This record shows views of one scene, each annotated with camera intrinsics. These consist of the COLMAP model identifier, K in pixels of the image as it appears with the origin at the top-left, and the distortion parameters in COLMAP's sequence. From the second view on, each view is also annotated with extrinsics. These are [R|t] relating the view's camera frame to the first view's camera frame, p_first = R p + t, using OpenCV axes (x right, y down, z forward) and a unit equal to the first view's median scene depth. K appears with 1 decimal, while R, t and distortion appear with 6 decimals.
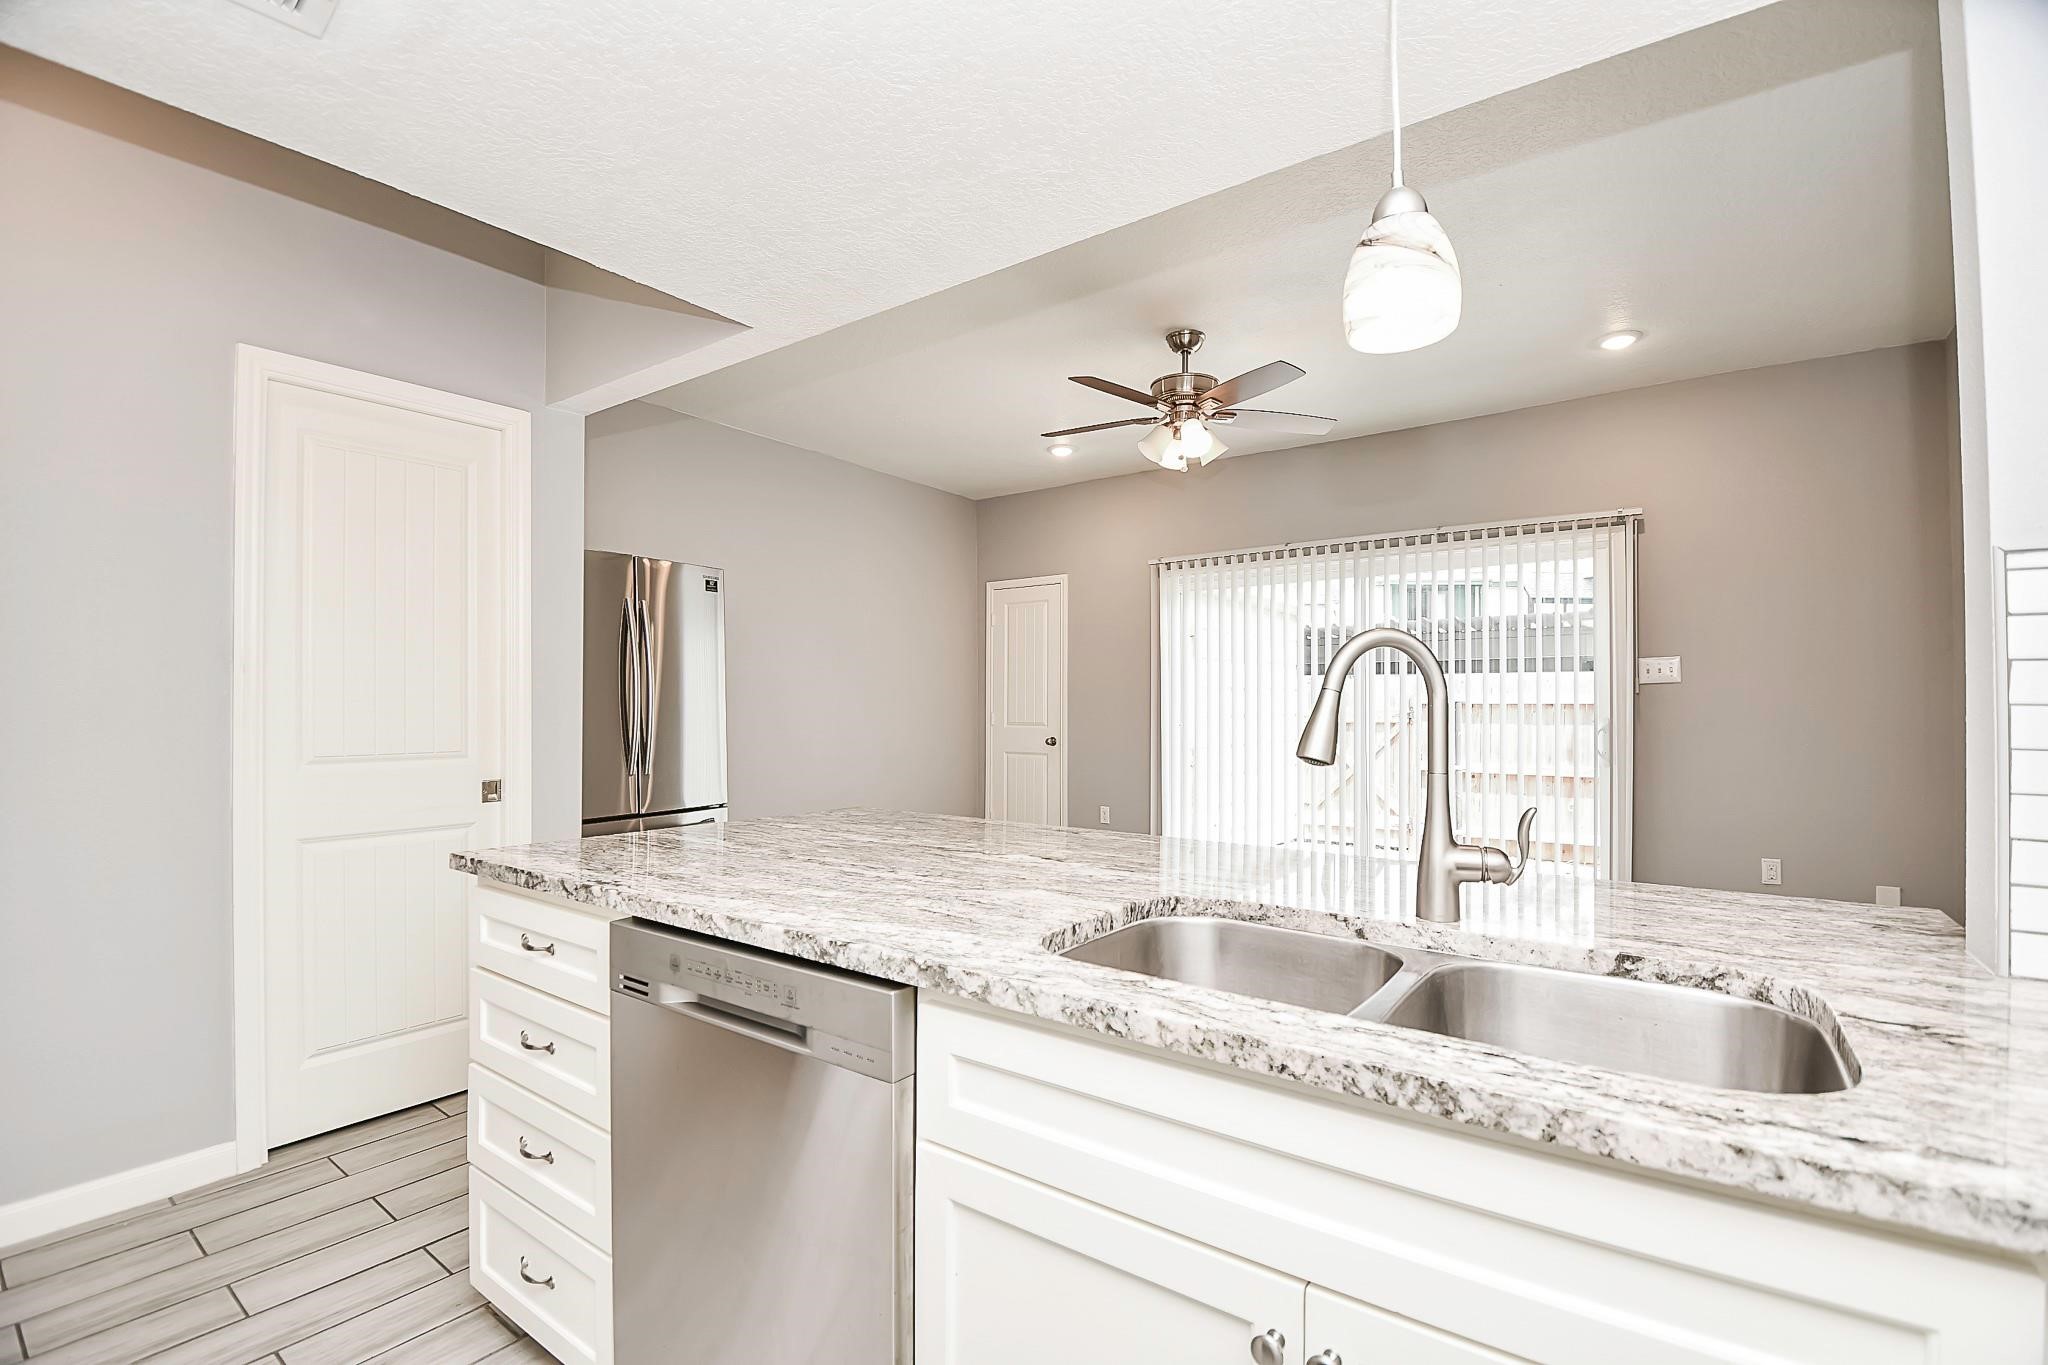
lens RADIAL K [[909.1, 0, 1009.4], [0, 909.1, 685.8], [0, 0, 1]] dist [0.002897, -0.016217]
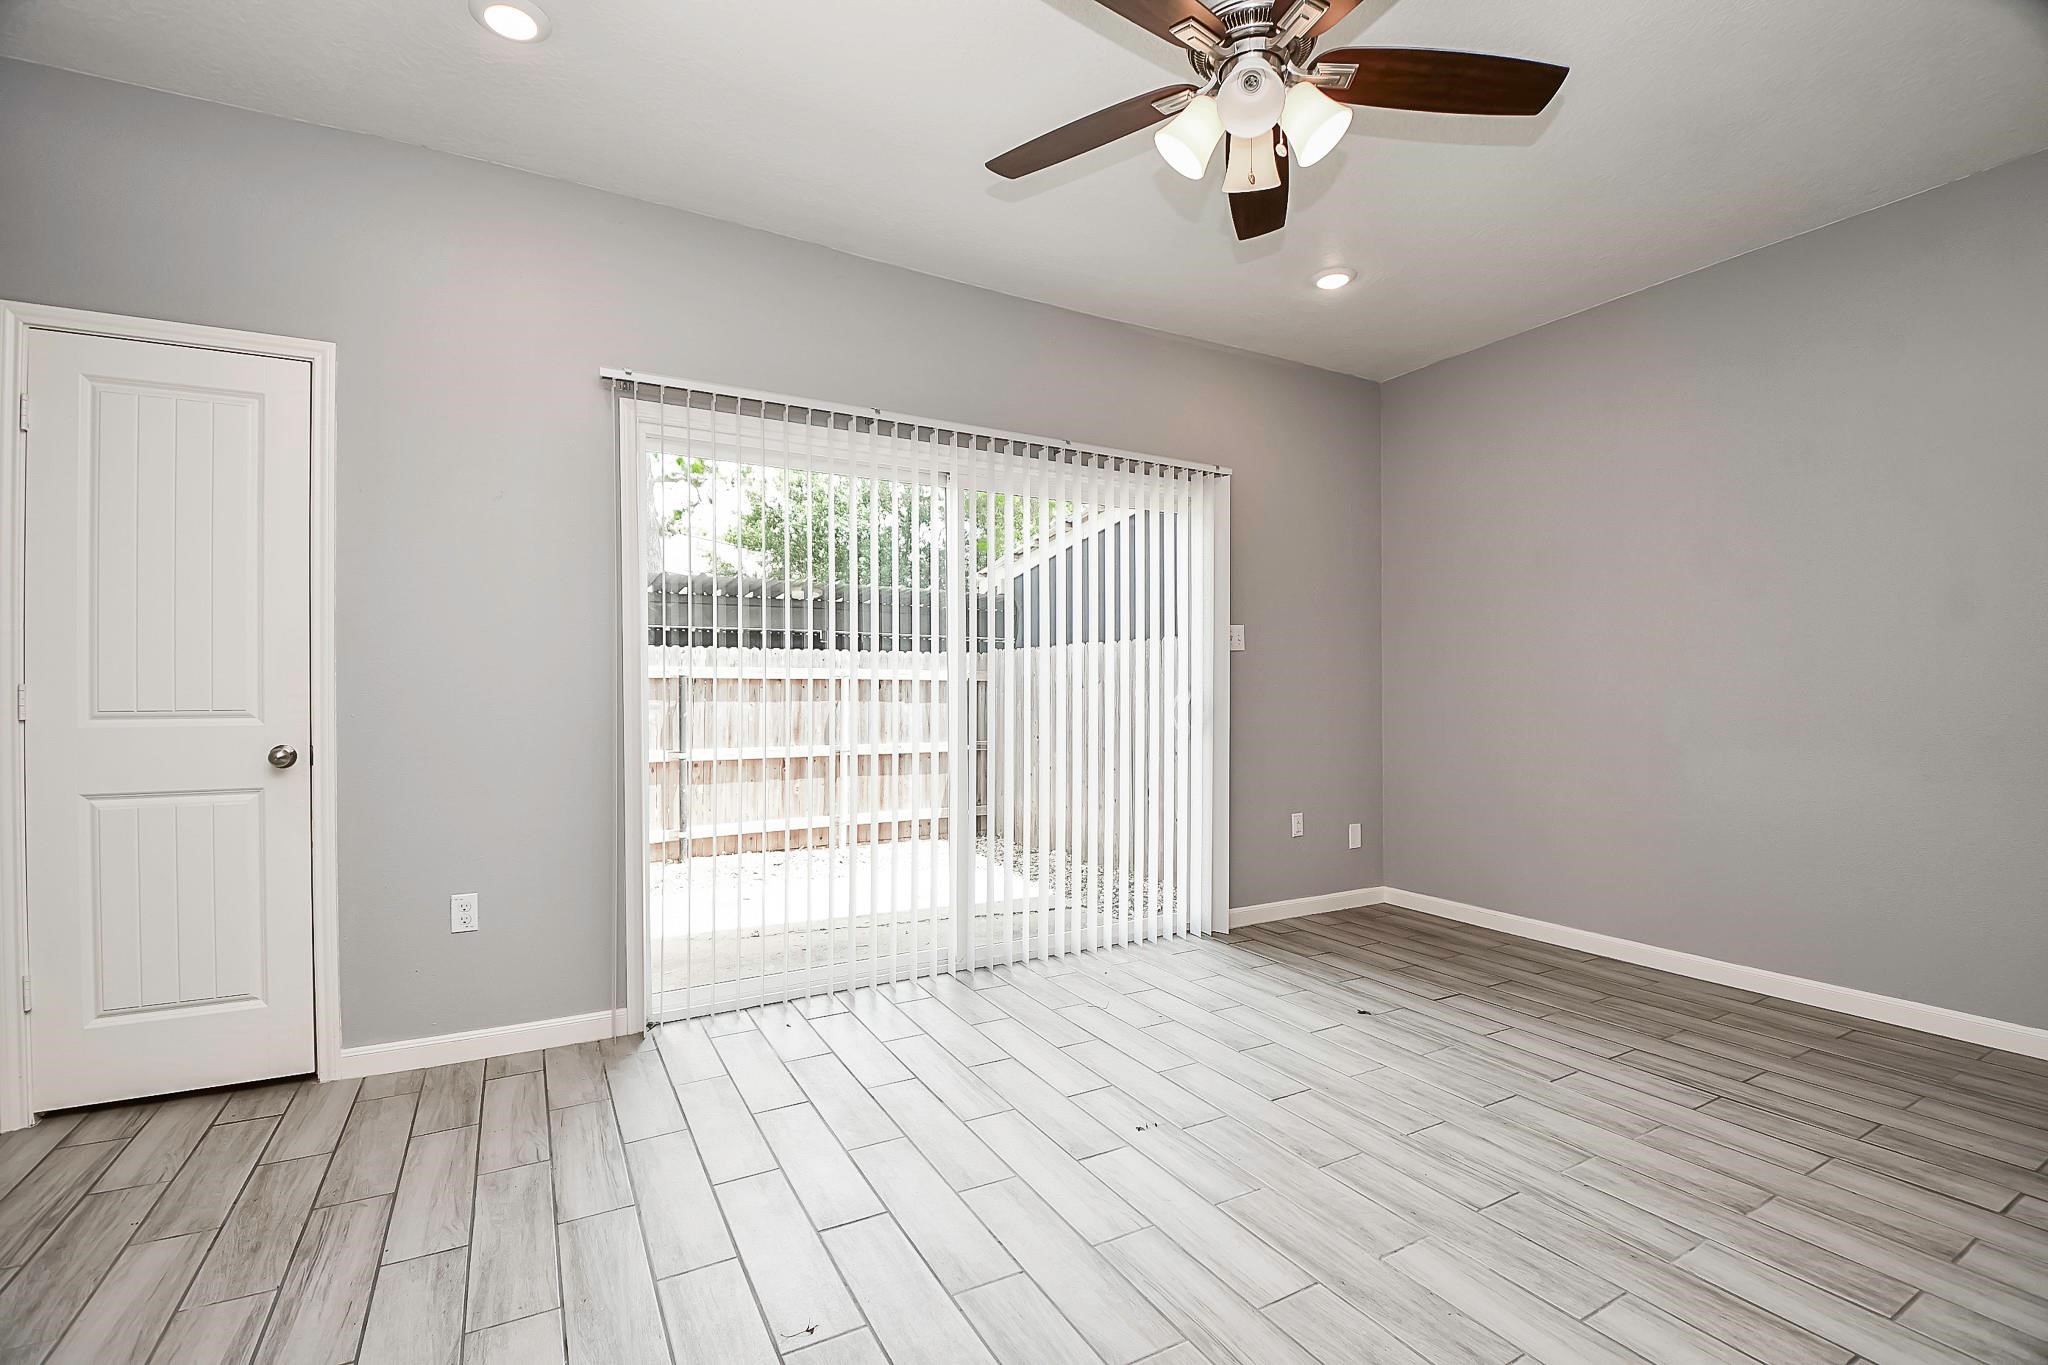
lens RADIAL K [[909.1, 0, 1008.9], [0, 909.1, 696.8], [0, 0, 1]] dist [0.002897, -0.016217]
pose [[0.400191, -0.010492, 0.916372, -0.273097], [-0.018199, 0.999646, 0.019393, 0.030603], [-0.916251, -0.024438, 0.399858, 0.817168]]
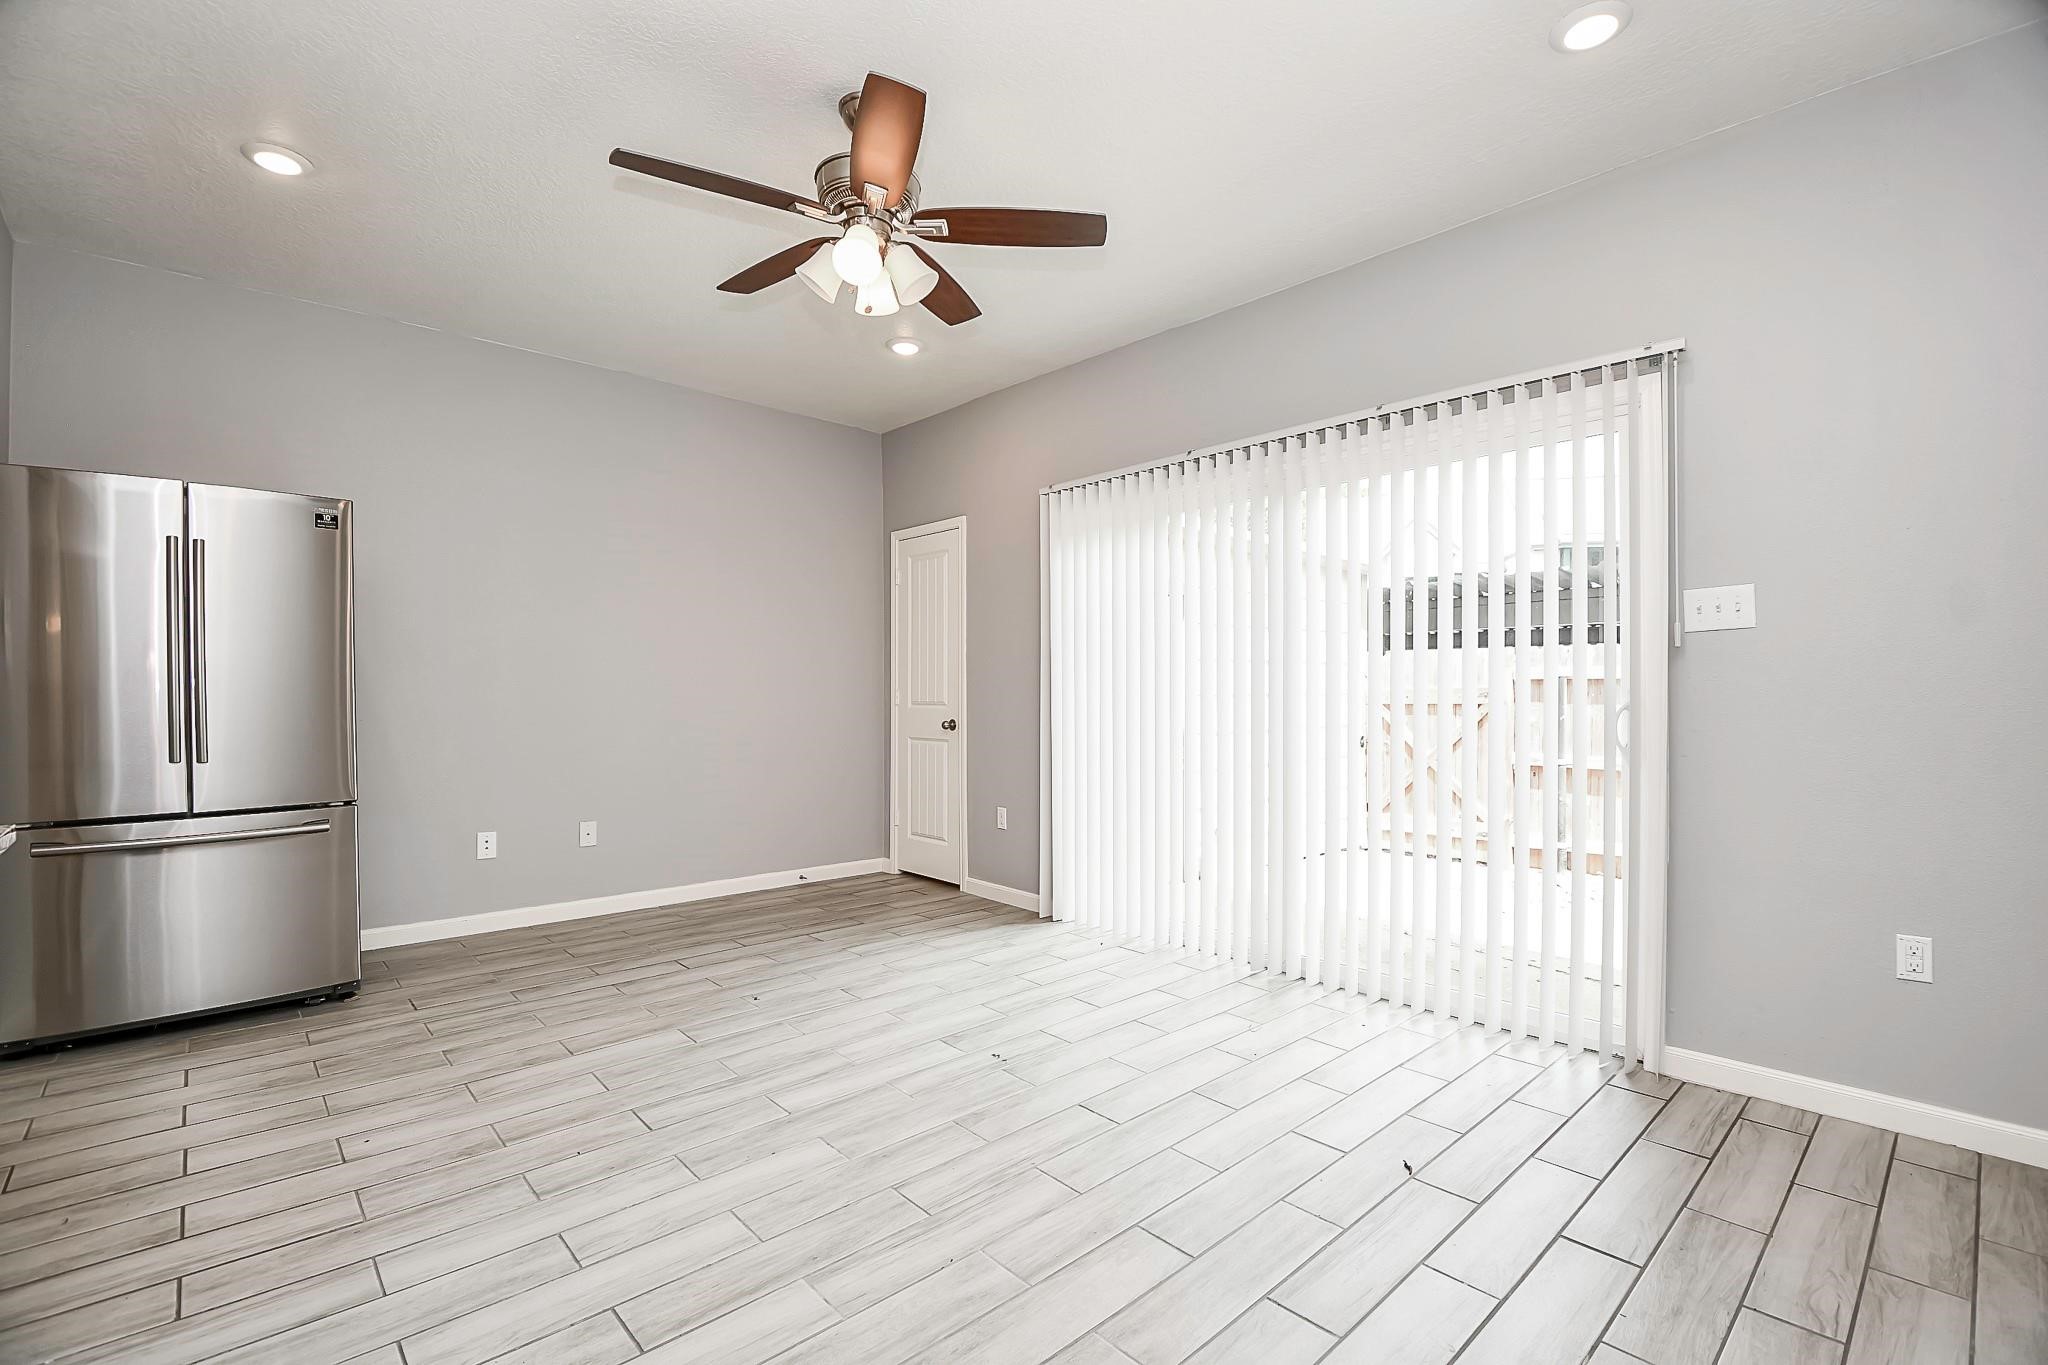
lens RADIAL K [[909.1, 0, 1029.7], [0, 909.1, 684.0], [0, 0, 1]] dist [0.002897, -0.016217]
pose [[0.983413, -0.005259, -0.181304, 0.380577], [0.007520, 0.999902, 0.011788, 0.022505], [0.181224, -0.012956, 0.983357, 0.332799]]
